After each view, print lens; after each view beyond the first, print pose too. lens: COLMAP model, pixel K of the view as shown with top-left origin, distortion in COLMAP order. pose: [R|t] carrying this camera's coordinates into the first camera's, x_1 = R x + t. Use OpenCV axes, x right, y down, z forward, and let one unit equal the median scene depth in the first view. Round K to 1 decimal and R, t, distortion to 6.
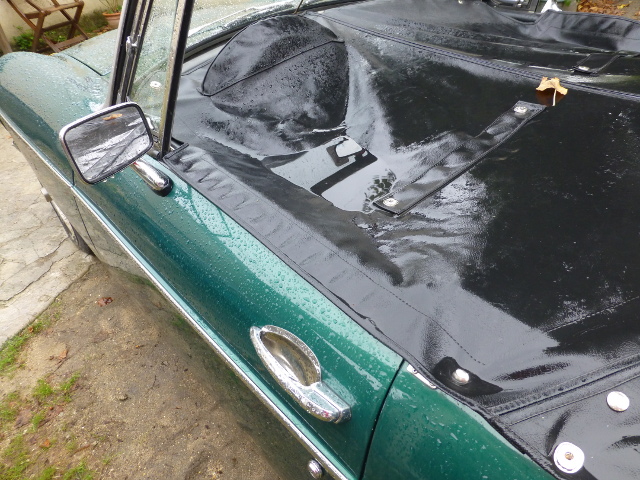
lens RADIAL K [[437.2, 0, 319.3], [0, 437.2, 239.9], [0, 0, 1]] dist [-0.009541, -0.004020]
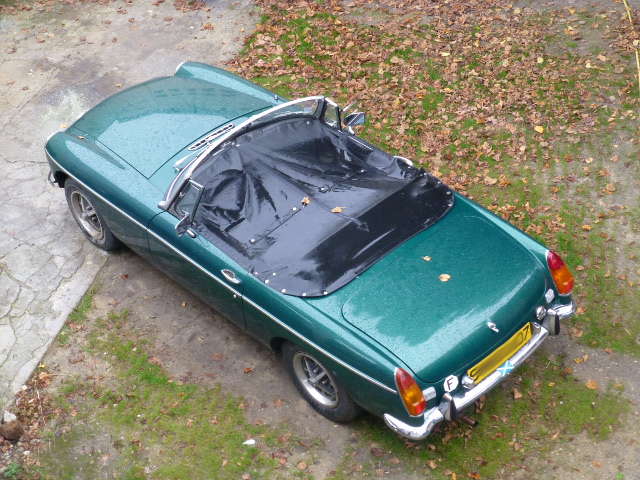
lens RADIAL K [[1229.7, 0, 320.3], [0, 1229.7, 239.9], [0, 0, 1]] dist [0.040255, 0.000000]
pose [[0.999600, -0.023038, 0.016395, 0.292710], [0.022048, 0.998063, 0.058171, -0.360223], [-0.017703, -0.057787, 0.998172, -5.084054]]
